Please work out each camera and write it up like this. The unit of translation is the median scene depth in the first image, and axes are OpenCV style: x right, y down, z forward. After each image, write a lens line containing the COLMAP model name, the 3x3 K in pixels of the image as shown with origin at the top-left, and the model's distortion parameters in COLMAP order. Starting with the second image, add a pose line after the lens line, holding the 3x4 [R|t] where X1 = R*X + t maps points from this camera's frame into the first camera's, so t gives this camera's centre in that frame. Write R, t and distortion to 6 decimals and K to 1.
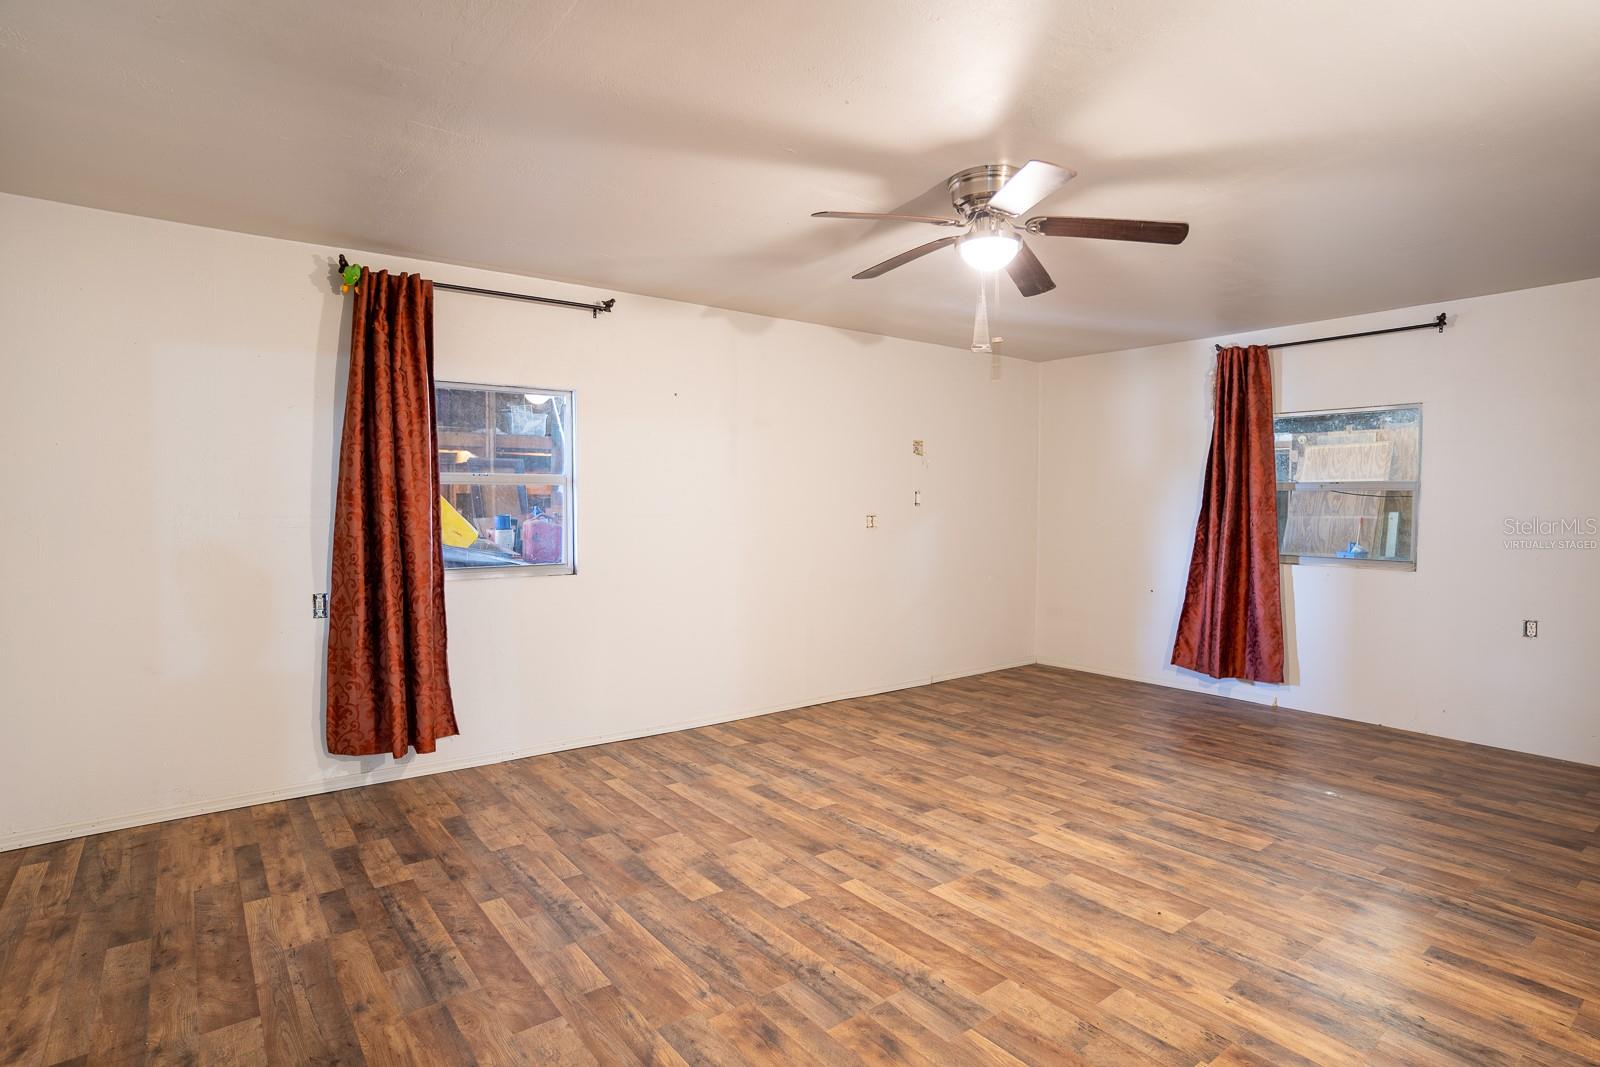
lens RADIAL K [[834.9, 0, 800.0], [0, 834.9, 533.5], [0, 0, 1]] dist [-0.069959, 0.036769]
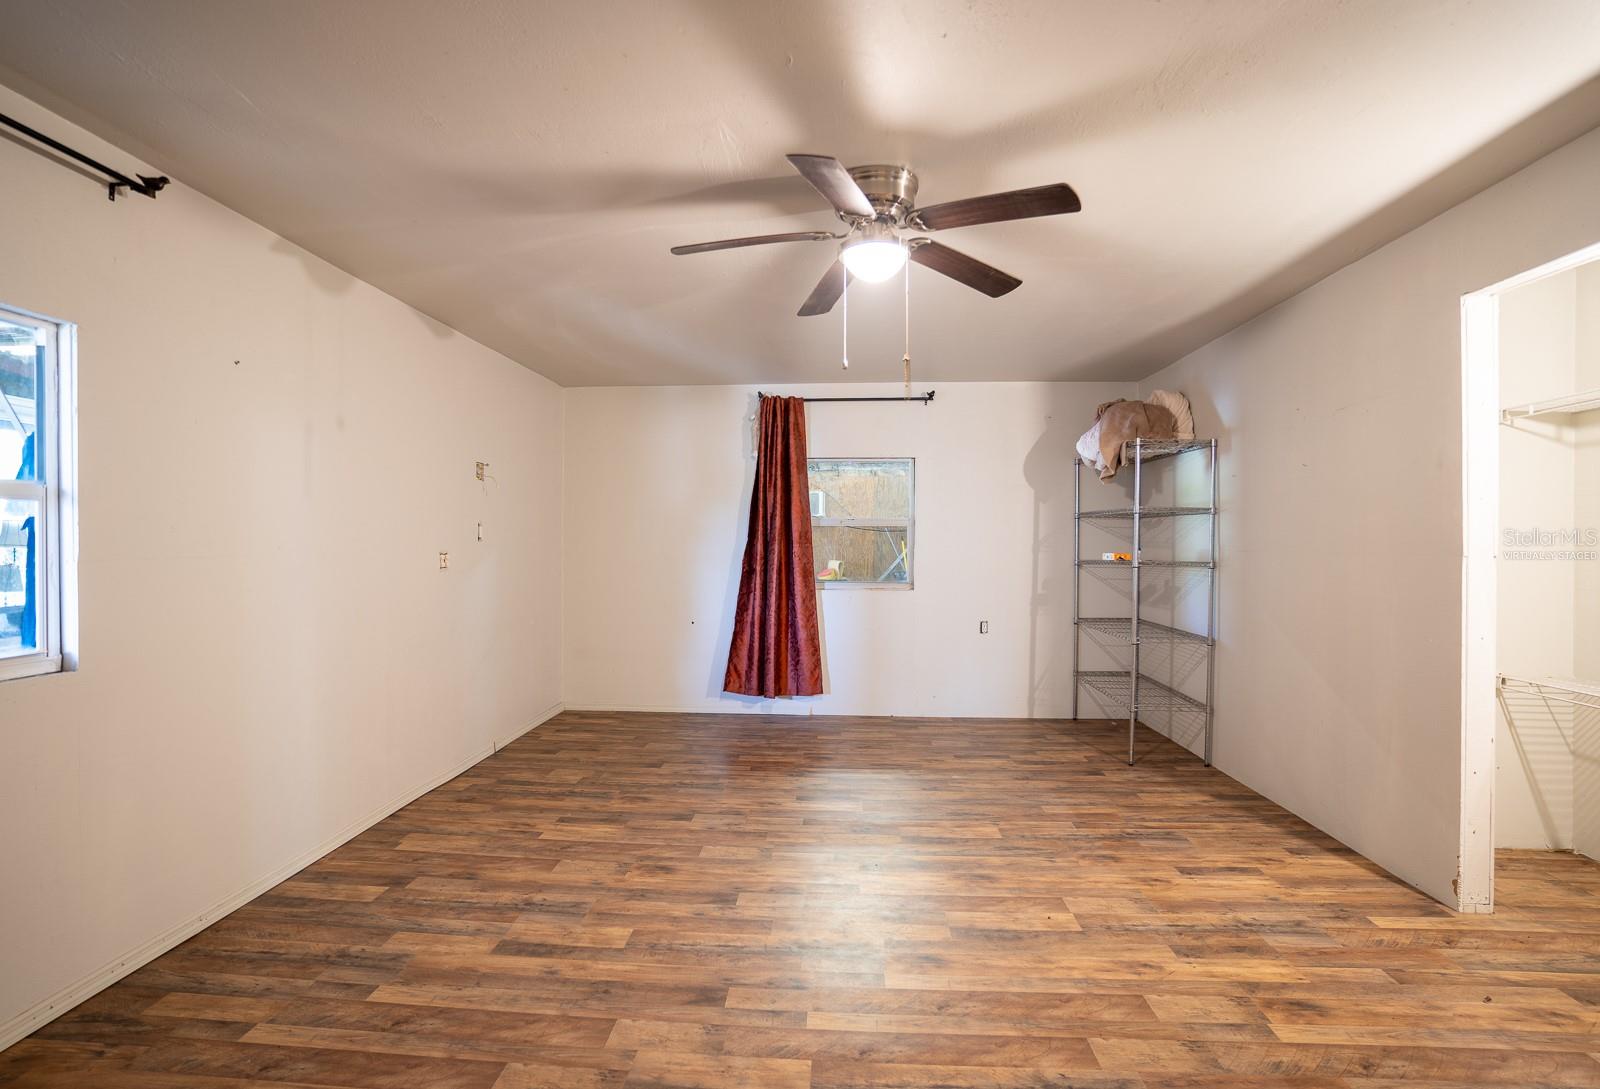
lens RADIAL K [[801.2, 0, 800.0], [0, 801.2, 544.5], [0, 0, 1]] dist [-0.087272, 0.037358]
pose [[0.665136, -0.006144, 0.746697, -0.278210], [0.029783, 0.999389, -0.018307, -0.006967], [-0.746128, 0.034415, 0.664913, 0.283952]]
